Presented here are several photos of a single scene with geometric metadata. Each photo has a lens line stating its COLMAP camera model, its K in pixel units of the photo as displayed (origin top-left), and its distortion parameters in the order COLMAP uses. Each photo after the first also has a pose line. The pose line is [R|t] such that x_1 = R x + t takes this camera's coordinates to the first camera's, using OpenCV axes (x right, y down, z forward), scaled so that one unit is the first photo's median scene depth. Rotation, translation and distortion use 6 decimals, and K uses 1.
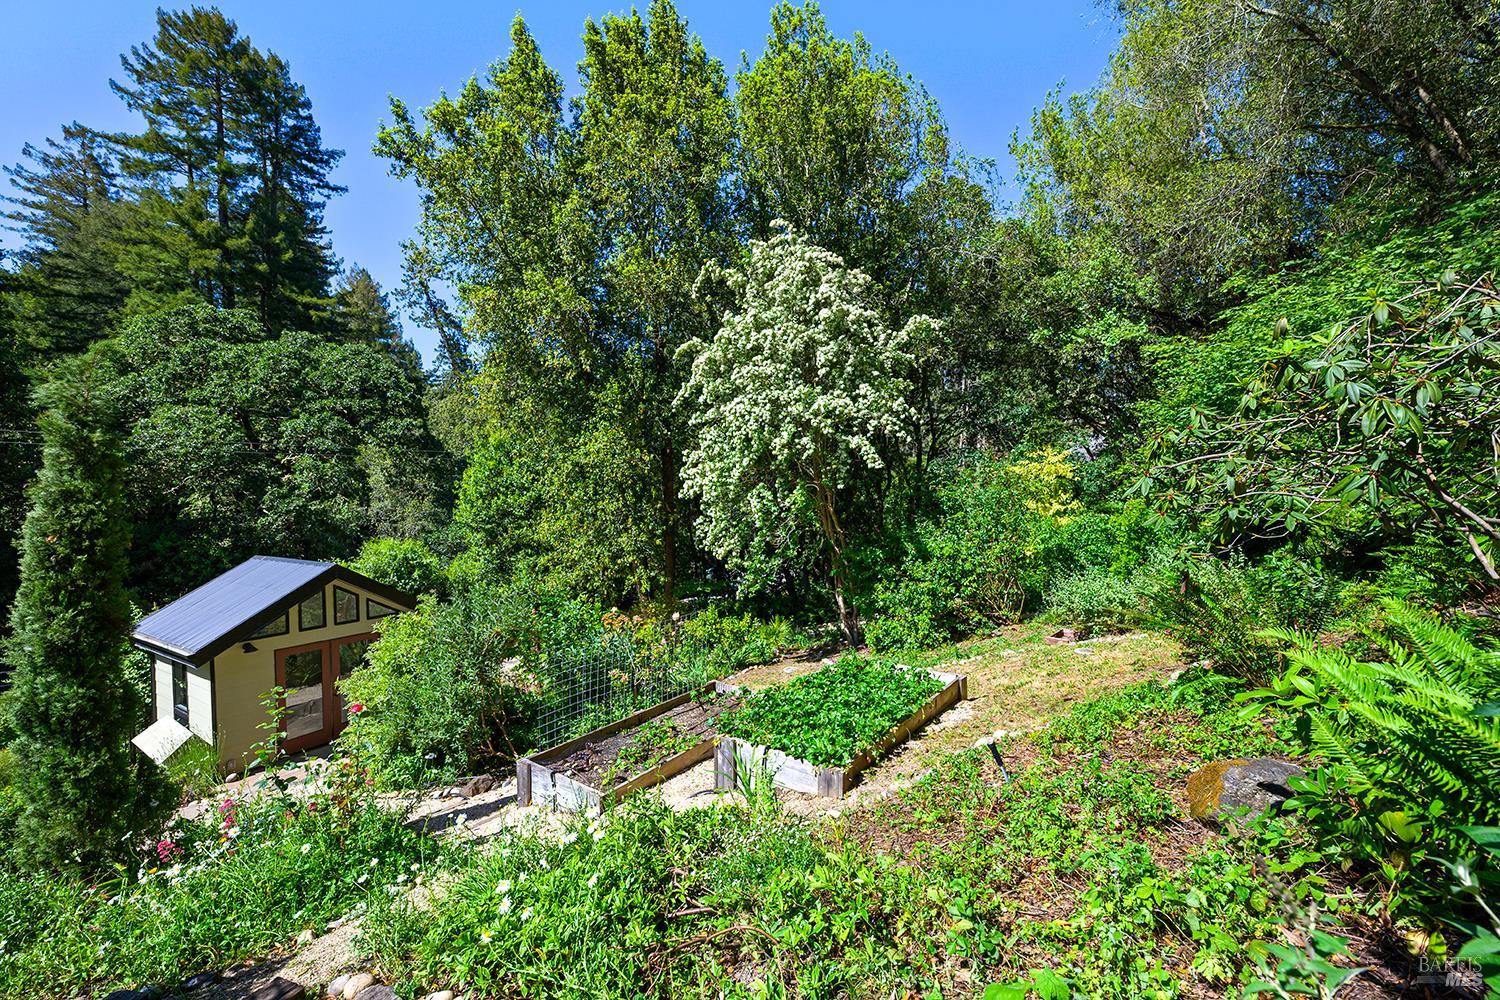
lens RADIAL K [[597.0, 0, 750.8], [0, 597.0, 502.2], [0, 0, 1]] dist [-0.000389, -0.000367]
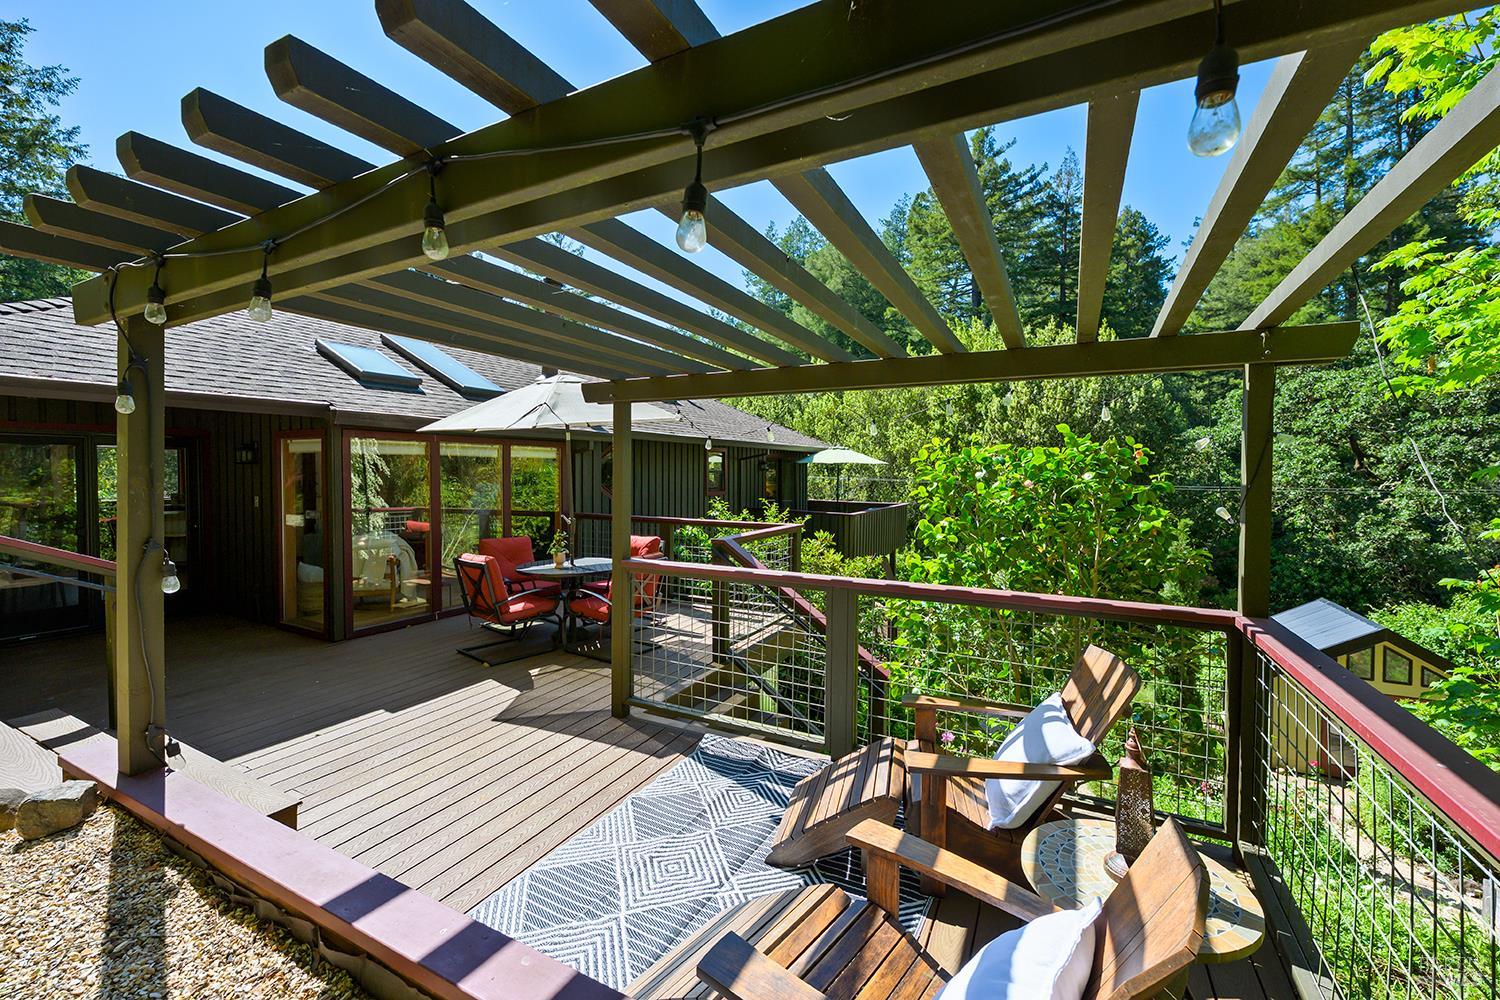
lens RADIAL K [[597.0, 0, 753.0], [0, 597.0, 488.7], [0, 0, 1]] dist [-0.000389, -0.000367]
pose [[0.067910, 0.034970, -0.997078, 0.255567], [-0.029563, 0.999017, 0.033025, -0.120369], [0.997253, 0.027234, 0.068877, -0.214284]]
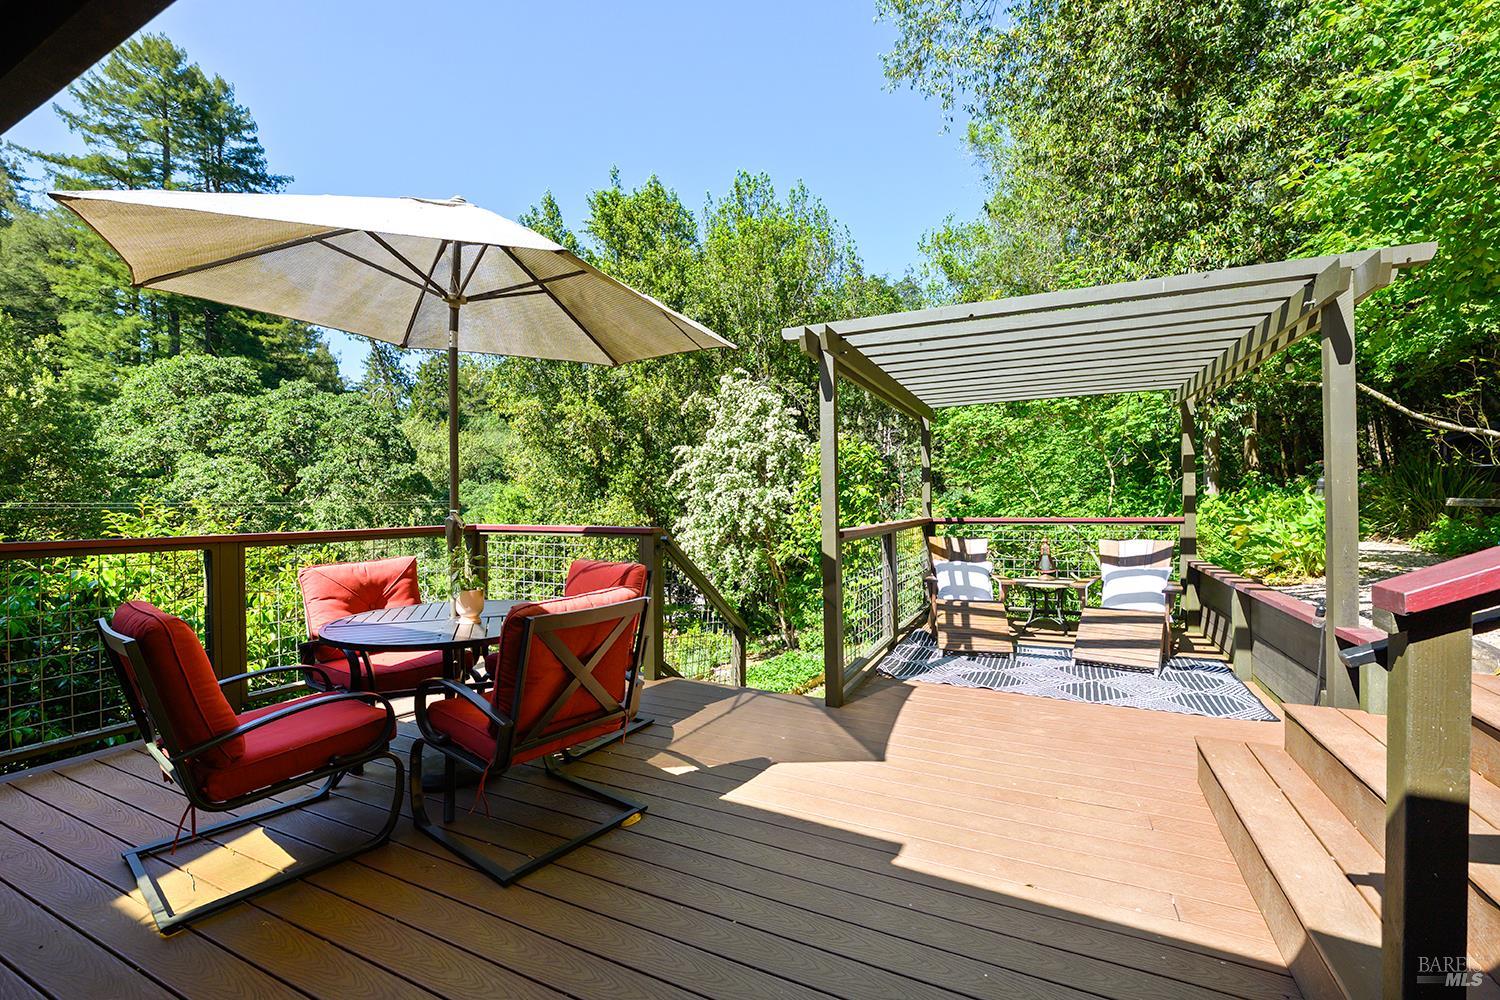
lens RADIAL K [[632.1, 0, 743.9], [0, 632.1, 506.0], [0, 0, 1]] dist [-0.001512, 0.000145]
pose [[0.996384, -0.000034, 0.084961, -0.069739], [0.001150, 0.999914, -0.013080, -0.084312], [-0.084953, 0.013130, 0.996298, -0.501814]]
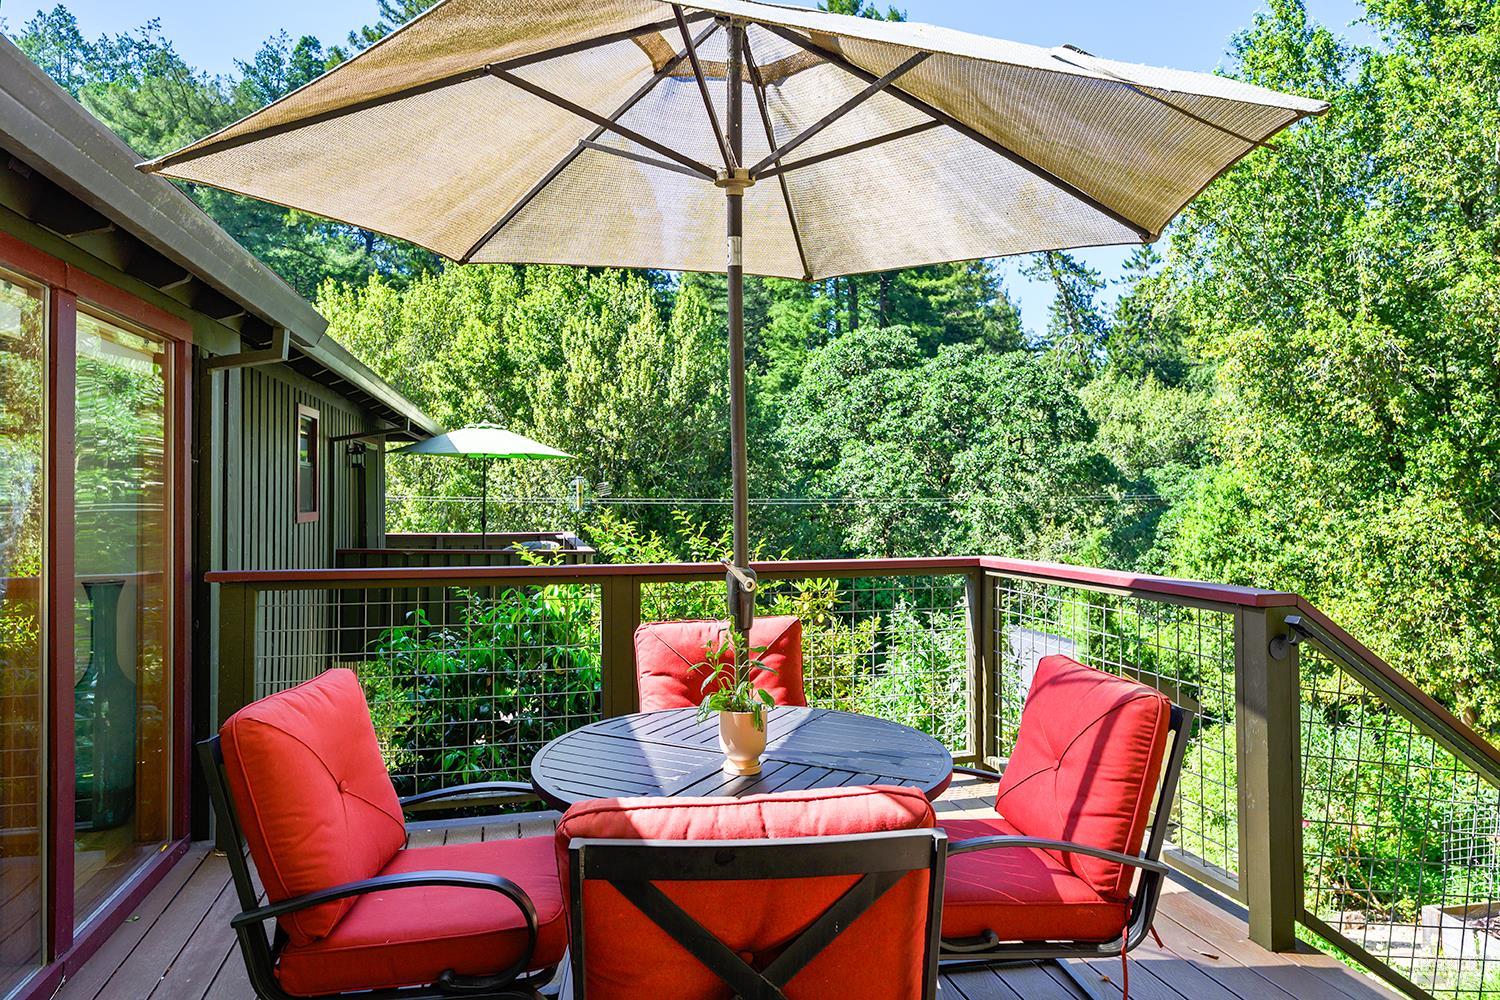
lens RADIAL K [[926.6, 0, 745.5], [0, 926.6, 485.6], [0, 0, 1]] dist [-0.000818, 0.002375]
pose [[0.711428, -0.005303, -0.702739, -0.030268], [-0.013717, 0.999676, -0.021430, -0.094536], [0.702625, 0.024886, 0.711125, -0.413529]]
